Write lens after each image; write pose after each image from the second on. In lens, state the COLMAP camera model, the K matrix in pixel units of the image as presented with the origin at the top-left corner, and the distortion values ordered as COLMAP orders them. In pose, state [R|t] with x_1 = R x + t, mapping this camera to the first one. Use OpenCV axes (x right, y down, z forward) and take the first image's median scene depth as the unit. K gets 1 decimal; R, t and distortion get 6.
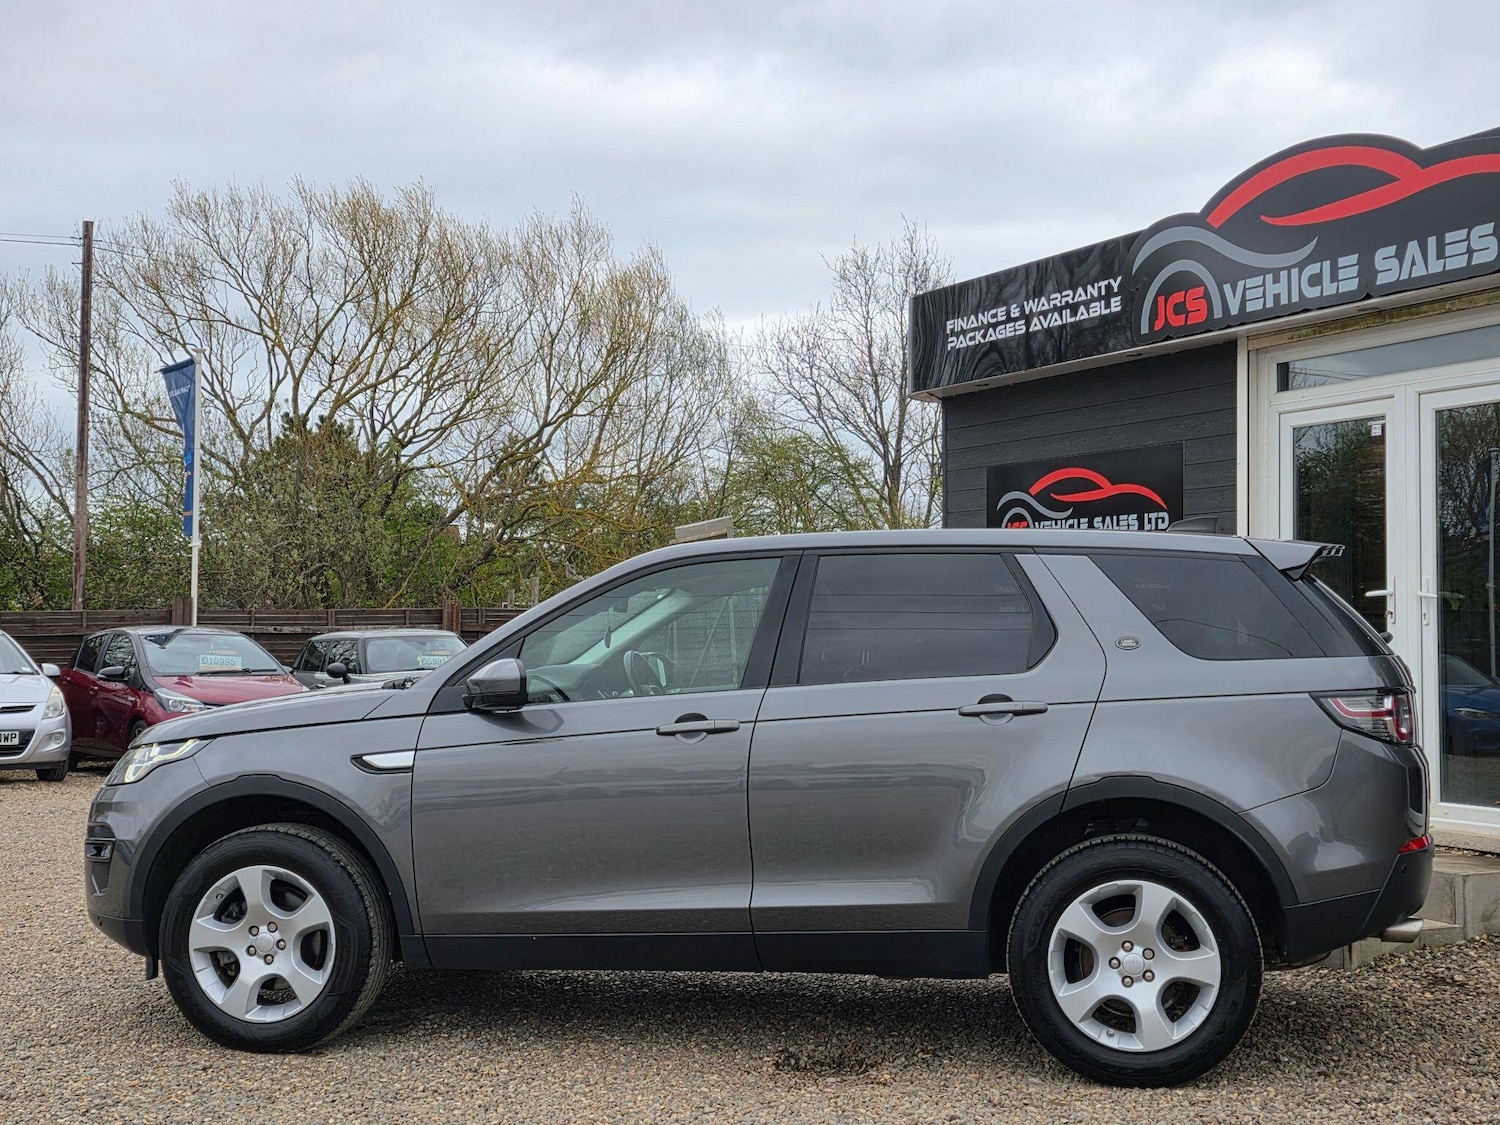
lens RADIAL K [[1944.1, 0, 744.4], [0, 1944.1, 558.8], [0, 0, 1]] dist [0.168469, -0.431426]
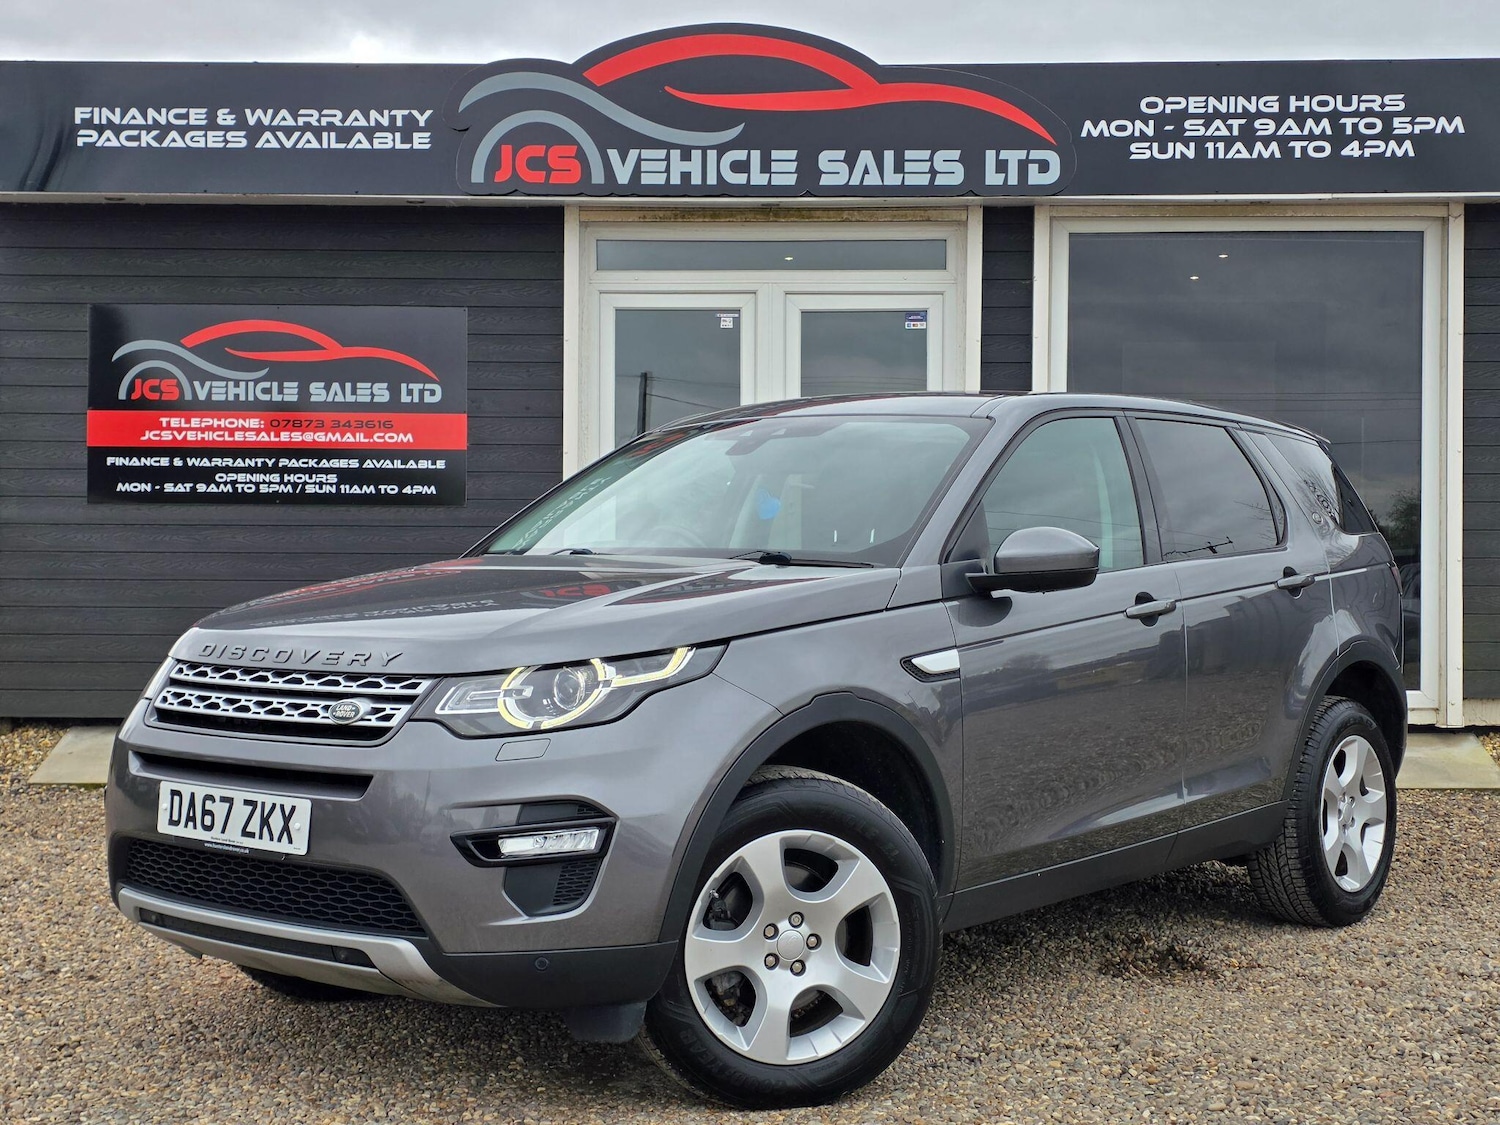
lens RADIAL K [[2004.1, 0, 771.7], [0, 2004.1, 559.9], [0, 0, 1]] dist [0.206575, -0.621267]
pose [[0.480436, -0.002227, 0.877027, -0.631702], [-0.037451, 0.999033, 0.023053, 0.035947], [-0.876230, -0.043921, 0.479888, 0.503933]]
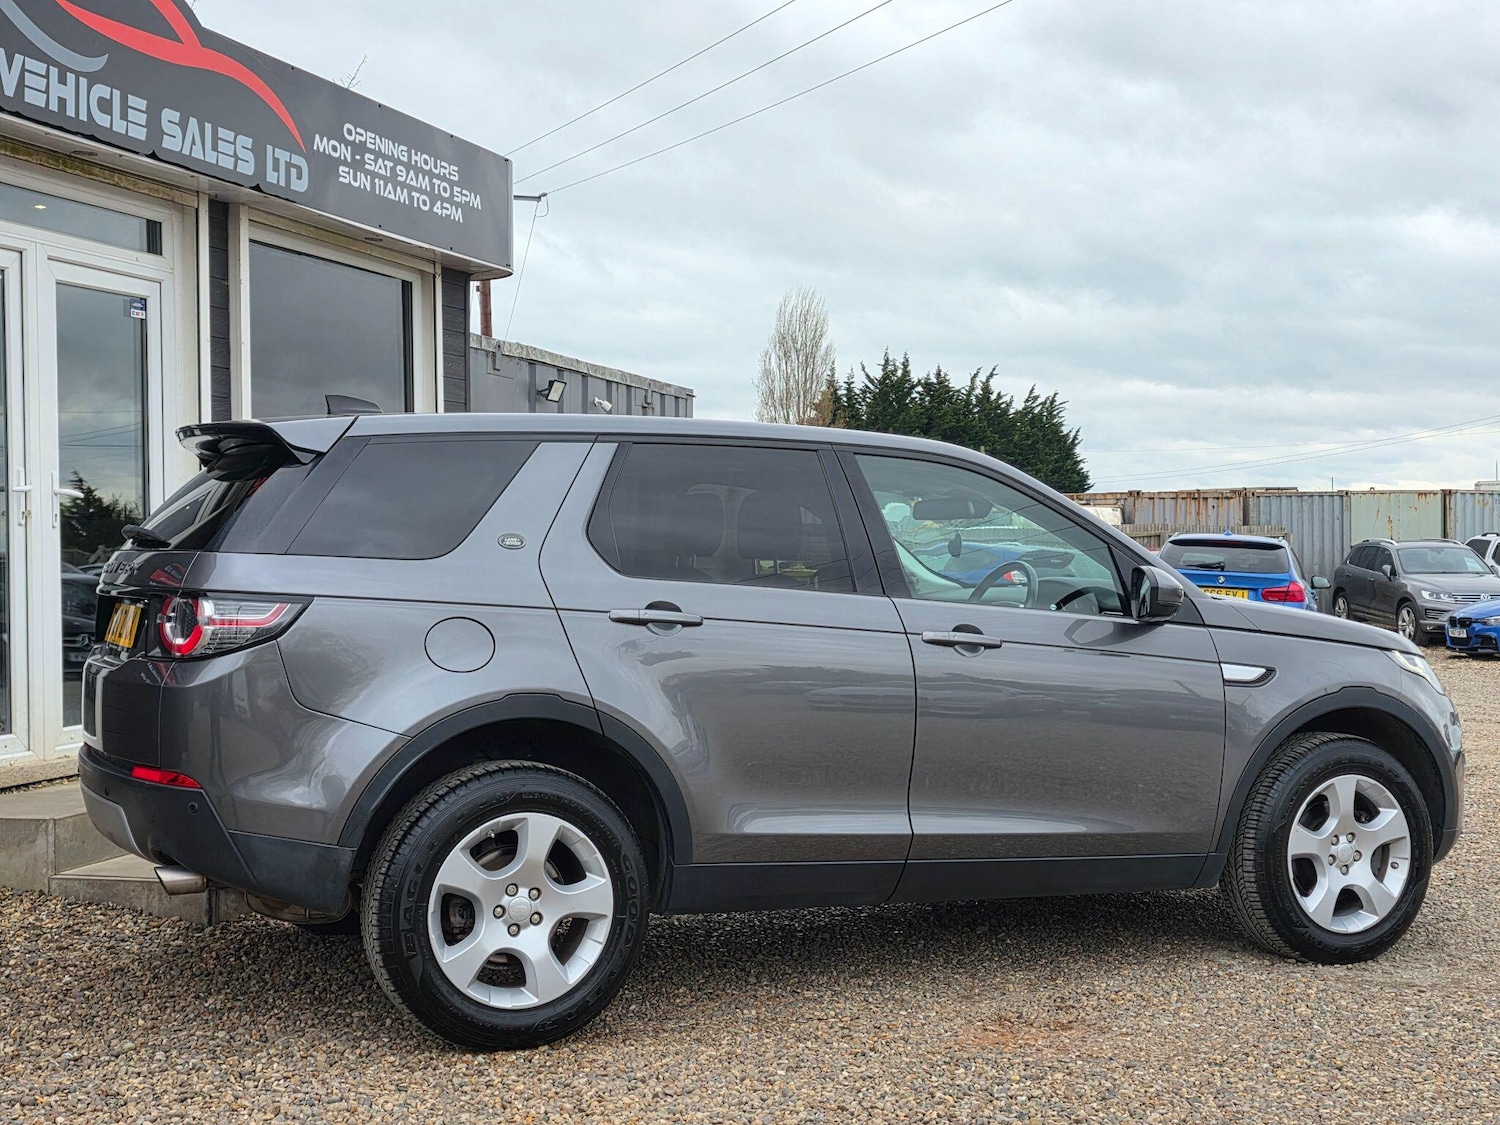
lens RADIAL K [[1973.2, 0, 766.6], [0, 1973.2, 563.3], [0, 0, 1]] dist [0.155674, -0.336264]
pose [[-0.713811, -0.009243, 0.700277, -0.512074], [-0.025420, 0.999596, -0.012718, 0.054071], [-0.699876, -0.026879, -0.713758, 1.457208]]
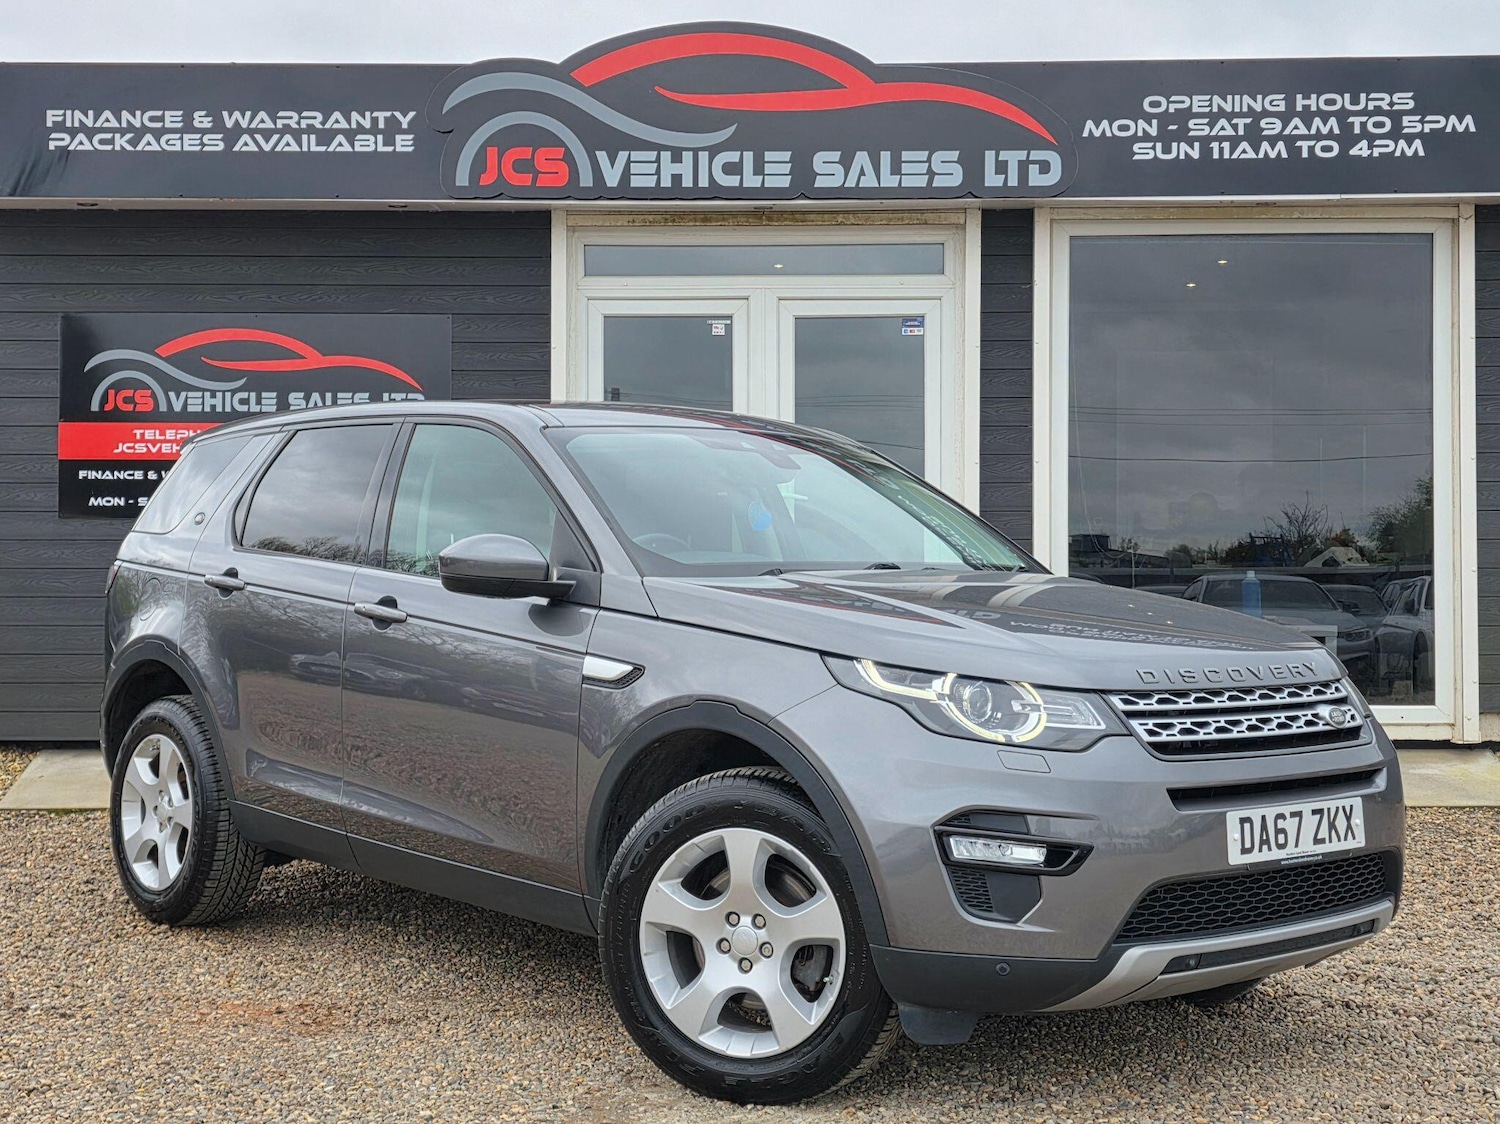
lens RADIAL K [[1992.6, 0, 756.7], [0, 1992.6, 542.8], [0, 0, 1]] dist [0.194941, -0.559221]
pose [[0.473109, 0.011955, 0.880923, -0.603293], [-0.032833, 0.999453, 0.004070, 0.041225], [-0.880392, -0.030849, 0.473243, 0.535224]]
